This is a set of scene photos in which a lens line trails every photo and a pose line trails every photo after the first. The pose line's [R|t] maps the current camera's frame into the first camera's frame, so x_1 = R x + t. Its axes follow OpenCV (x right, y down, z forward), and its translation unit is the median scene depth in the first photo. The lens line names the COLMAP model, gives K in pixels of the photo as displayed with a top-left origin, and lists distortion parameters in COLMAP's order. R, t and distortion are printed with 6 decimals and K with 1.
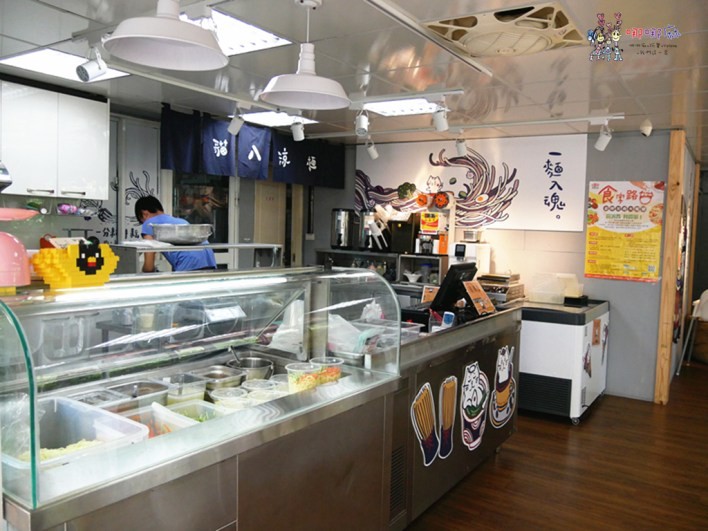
lens RADIAL K [[582.6, 0, 354.0], [0, 582.6, 265.5], [0, 0, 1]] dist [-0.001704, 0.000564]
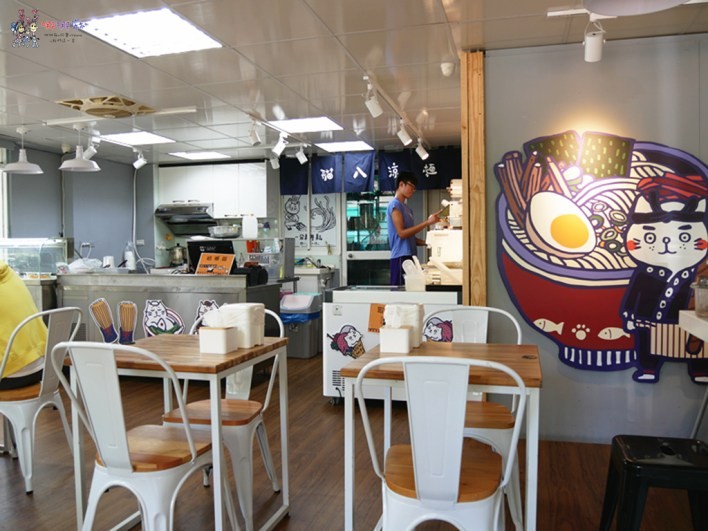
lens RADIAL K [[582.6, 0, 354.0], [0, 582.6, 265.5], [0, 0, 1]] dist [-0.001704, 0.000564]
pose [[0.303370, -0.007534, -0.952843, 1.157227], [-0.052774, 0.998301, -0.024696, 0.054355], [0.951410, 0.057777, 0.302457, 0.641016]]
